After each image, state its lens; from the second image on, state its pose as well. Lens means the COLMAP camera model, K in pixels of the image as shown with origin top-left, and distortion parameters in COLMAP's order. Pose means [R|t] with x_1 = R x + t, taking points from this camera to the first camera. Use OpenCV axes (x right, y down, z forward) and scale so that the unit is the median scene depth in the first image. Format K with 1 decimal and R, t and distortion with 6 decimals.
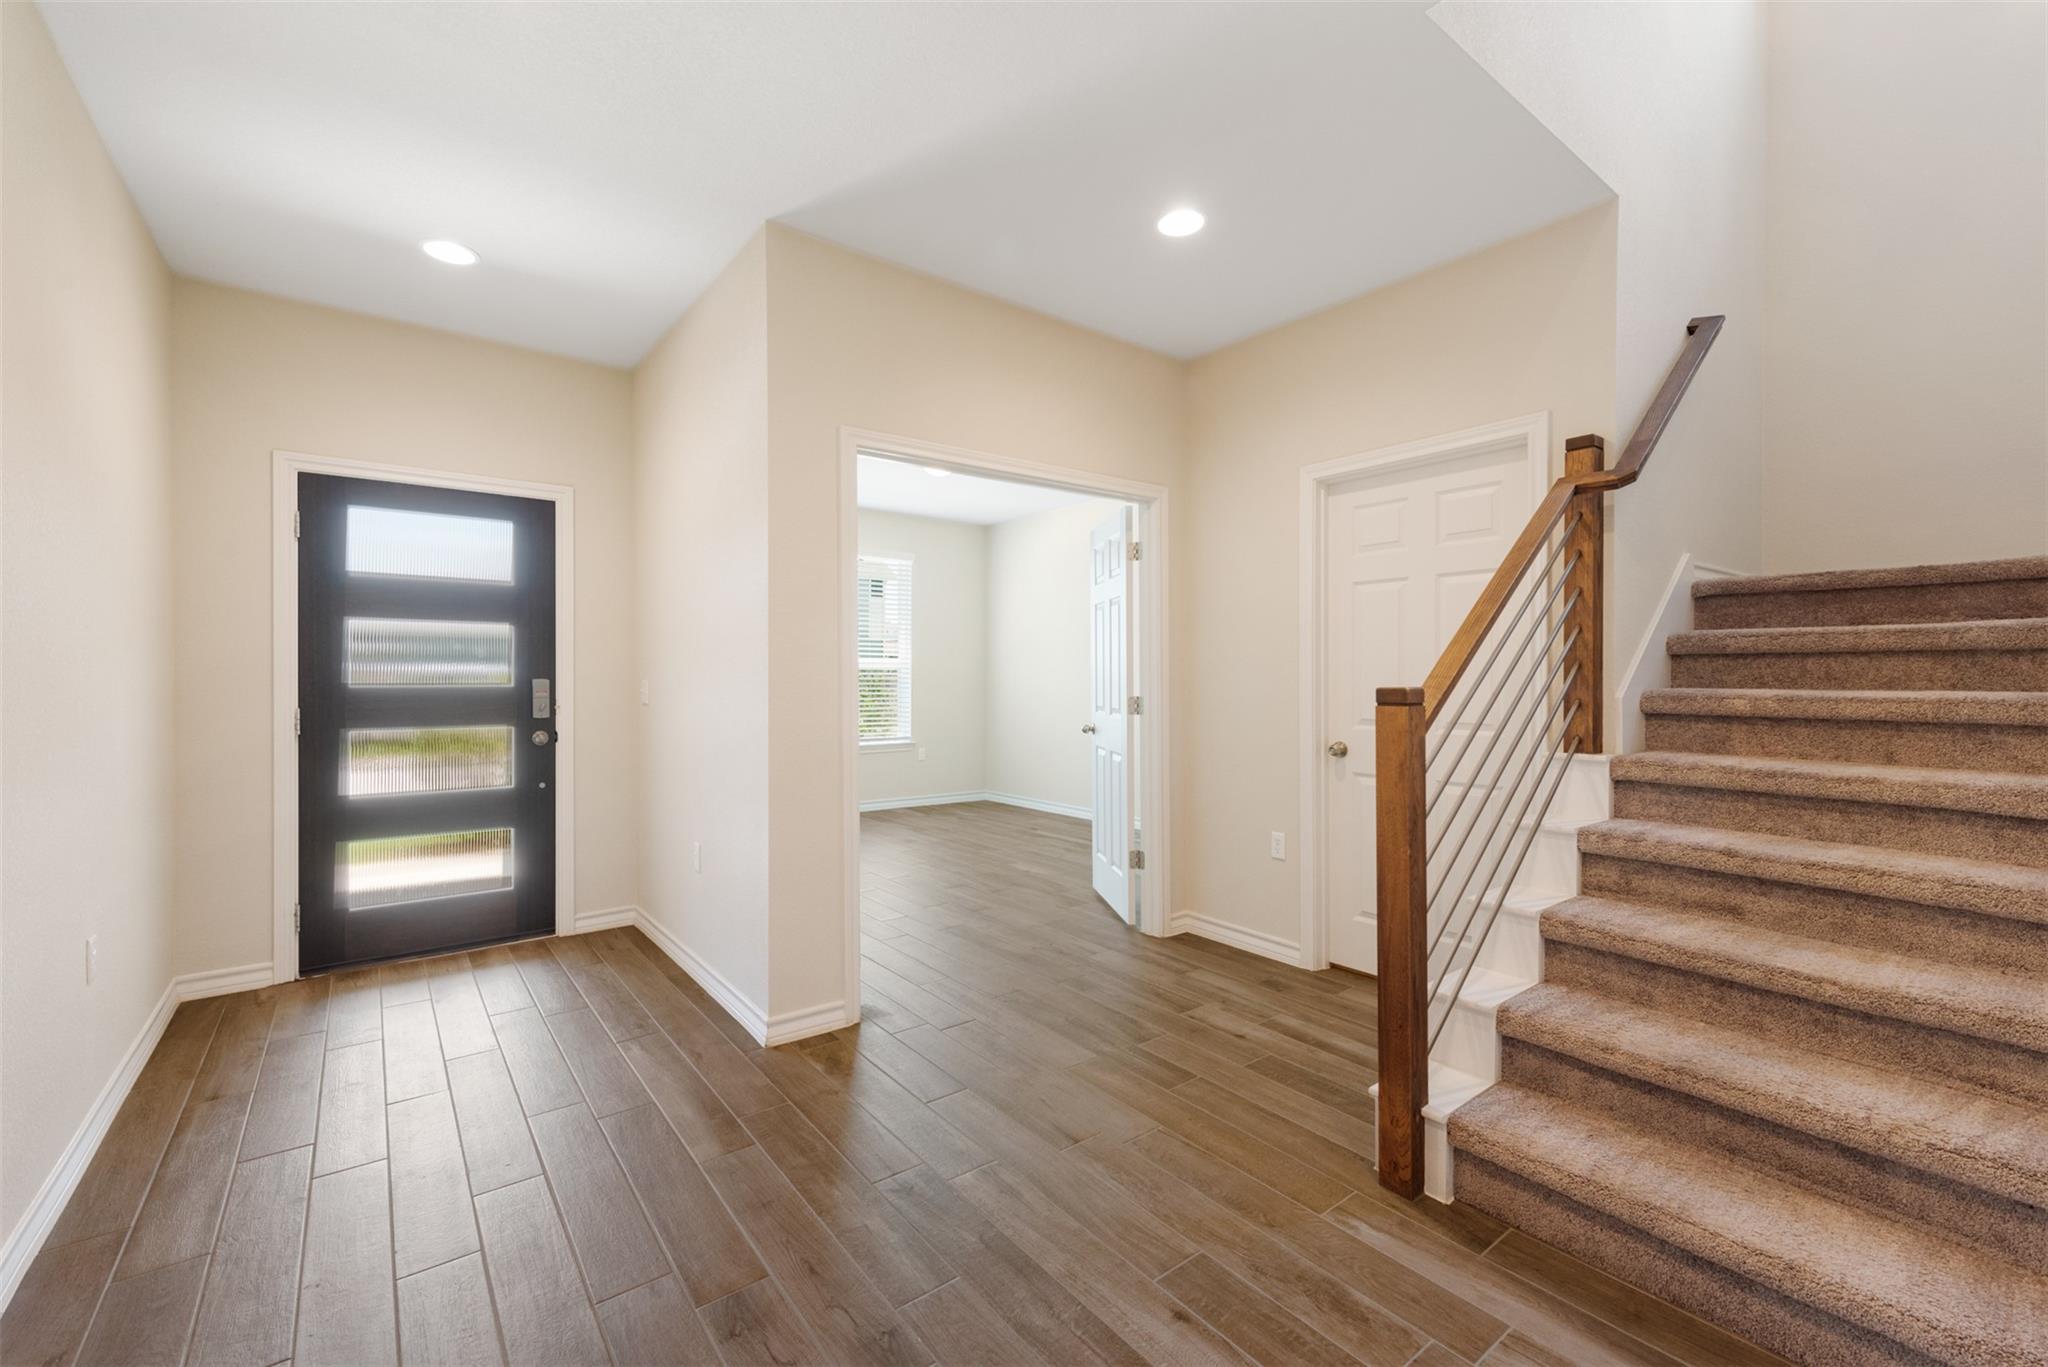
lens RADIAL K [[840.3, 0, 1018.9], [0, 840.3, 683.2], [0, 0, 1]] dist [0.008460, -0.001862]
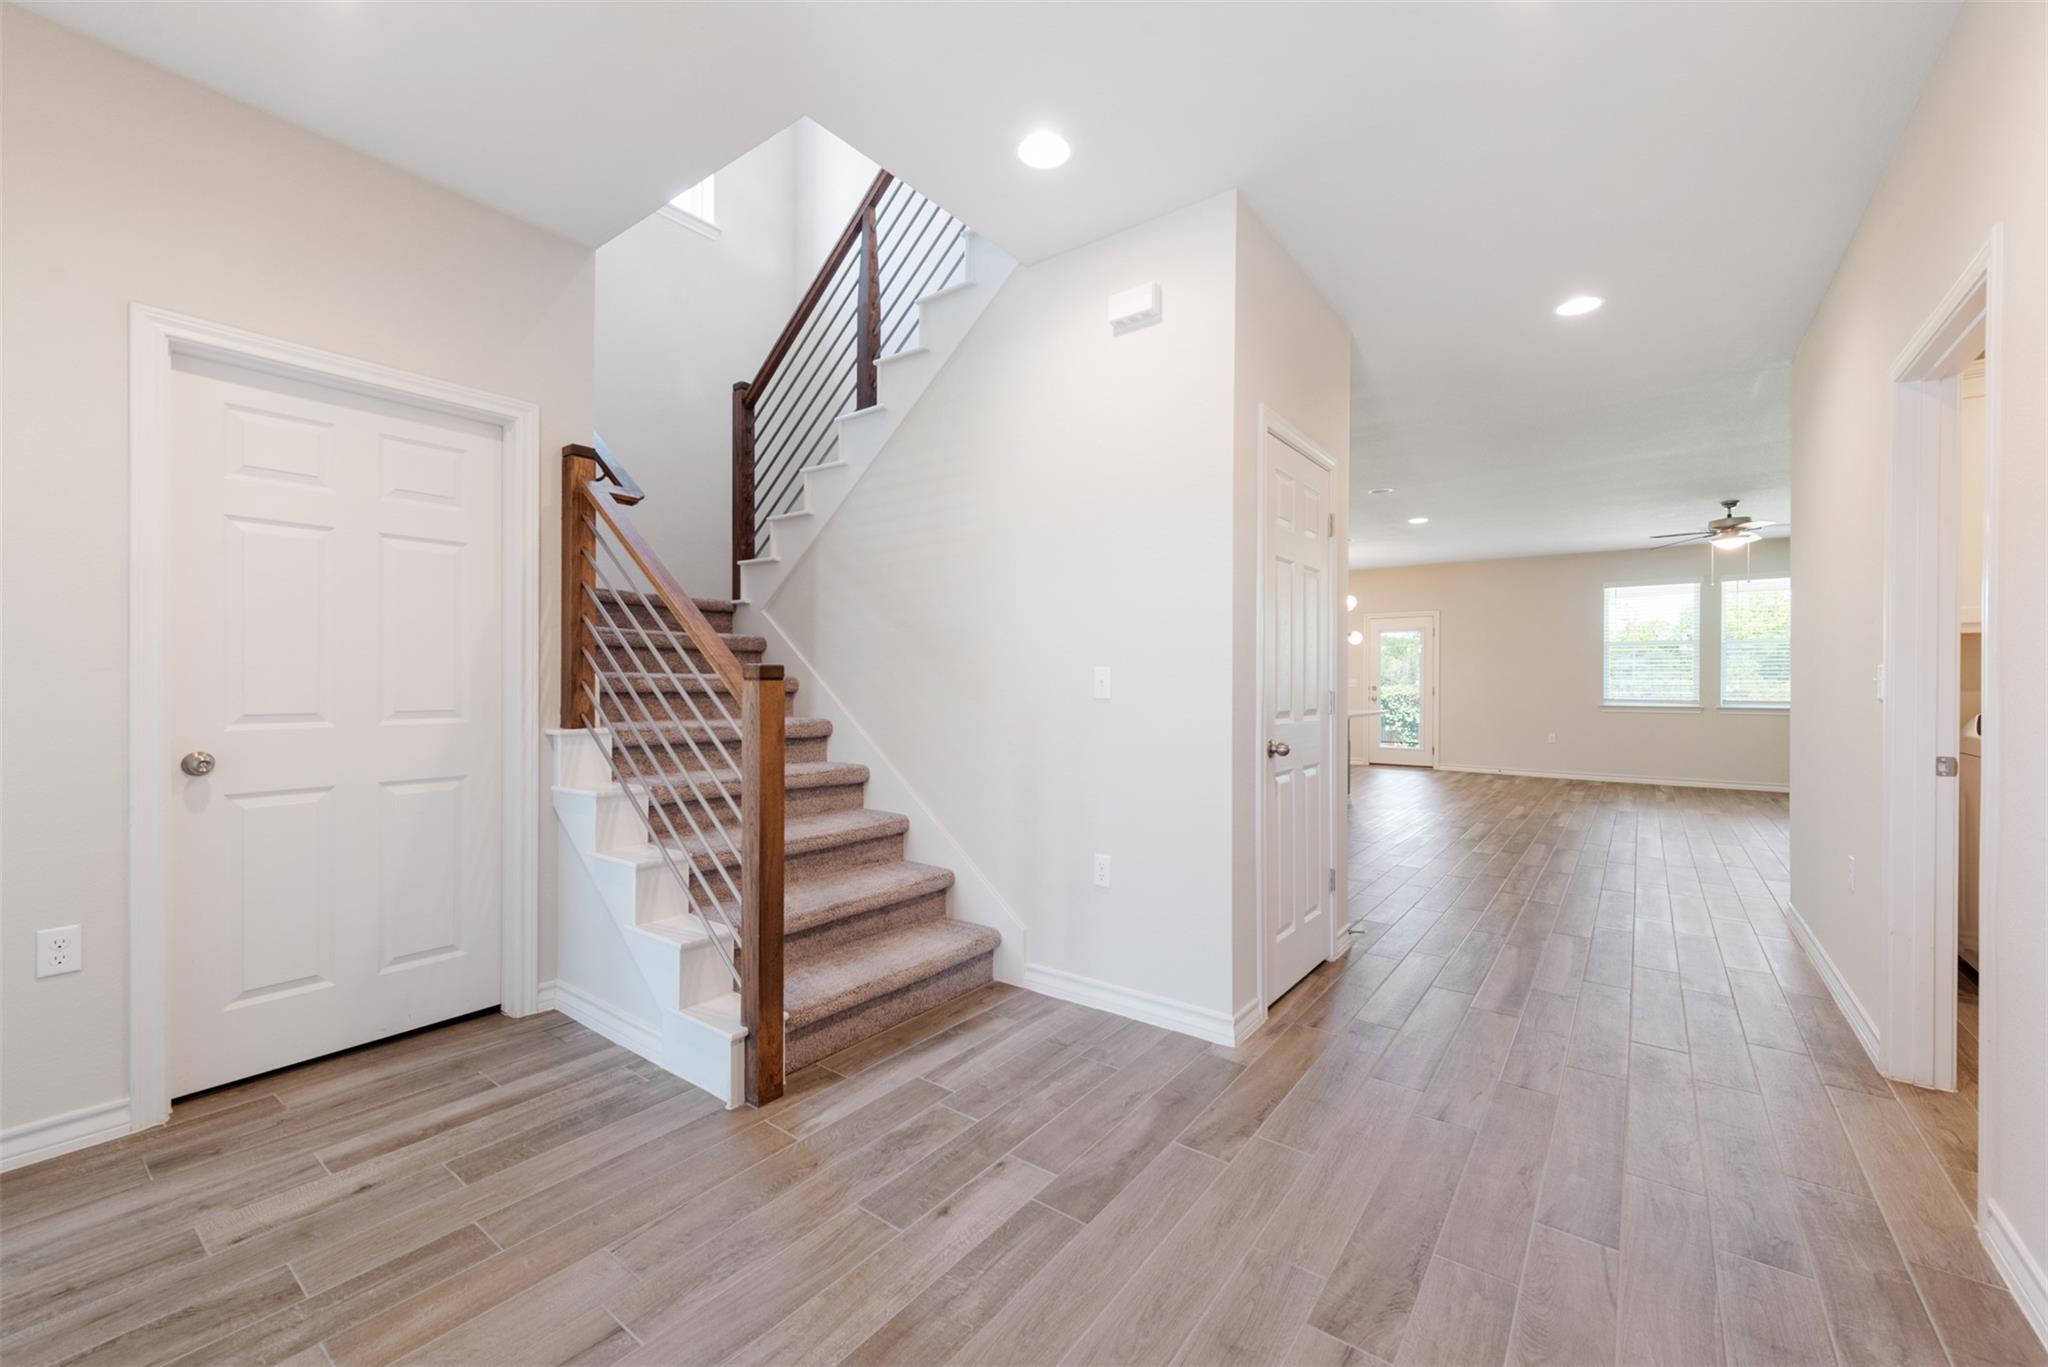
lens RADIAL K [[809.7, 0, 1040.3], [0, 809.7, 684.3], [0, 0, 1]] dist [0.012469, -0.004088]
pose [[-0.279994, -0.002732, 0.959998, -0.699997], [0.003184, 0.999988, 0.003774, 0.027954], [-0.959996, 0.004114, -0.279982, 0.921999]]
